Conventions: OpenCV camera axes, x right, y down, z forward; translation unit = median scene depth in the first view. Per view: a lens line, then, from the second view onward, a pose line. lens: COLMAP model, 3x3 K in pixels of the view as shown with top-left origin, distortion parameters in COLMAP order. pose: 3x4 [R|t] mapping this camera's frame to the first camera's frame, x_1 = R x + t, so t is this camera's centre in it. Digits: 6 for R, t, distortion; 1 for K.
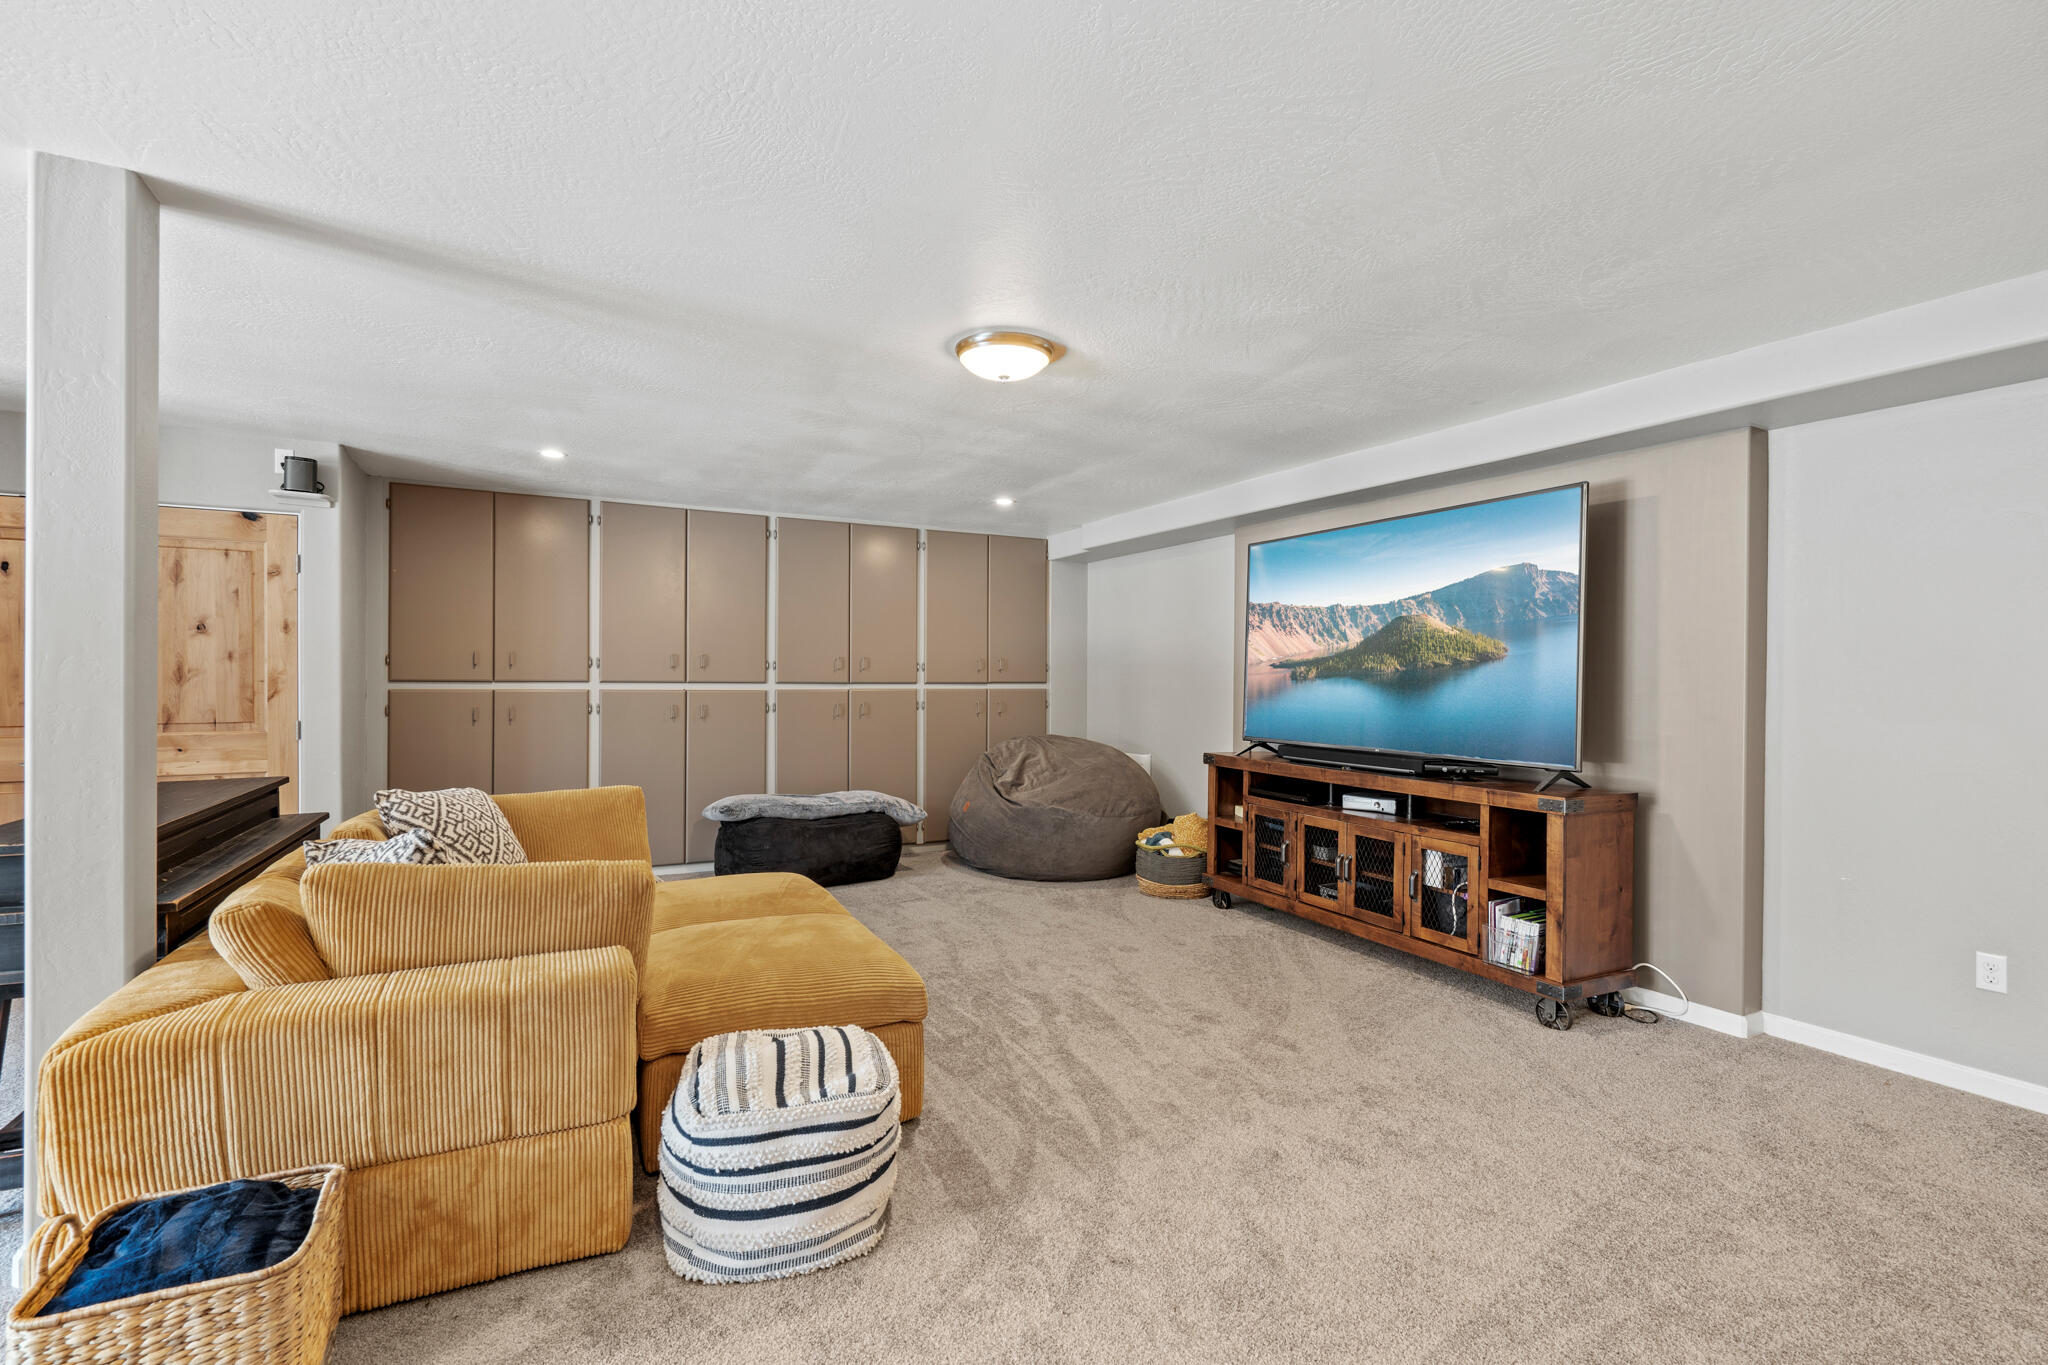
lens RADIAL K [[938.8, 0, 1017.4], [0, 938.8, 698.8], [0, 0, 1]] dist [-0.003425, 0.000276]
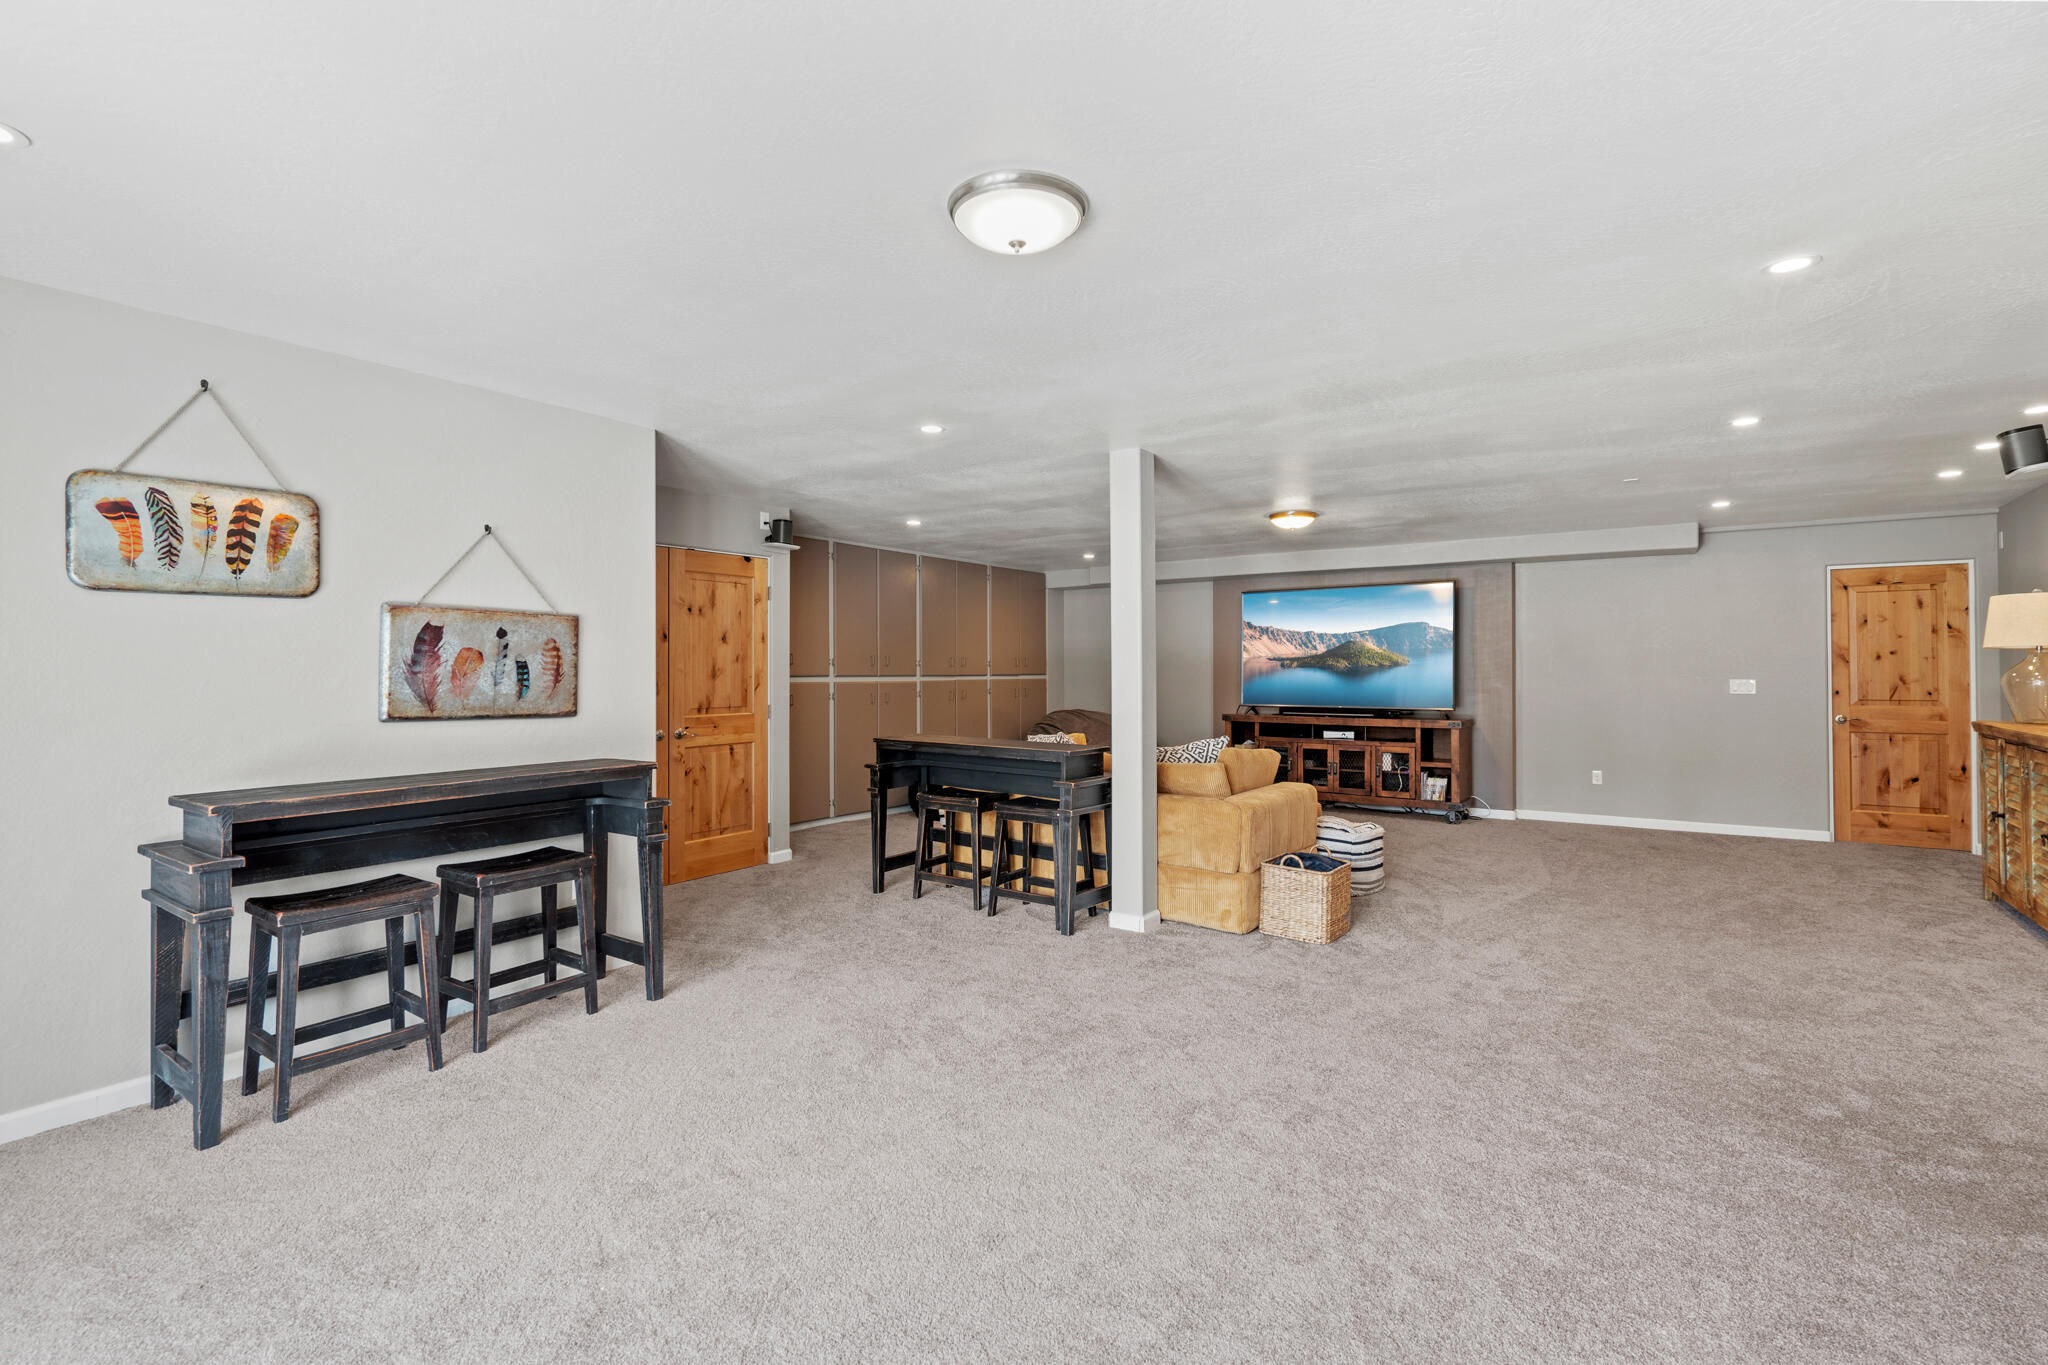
lens RADIAL K [[938.8, 0, 1032.6], [0, 938.8, 663.8], [0, 0, 1]] dist [-0.003425, 0.000276]
pose [[0.889553, -0.003458, 0.456818, -1.099517], [0.016859, 0.999539, -0.025263, 0.004353], [-0.456520, 0.030175, 0.889201, -0.448516]]
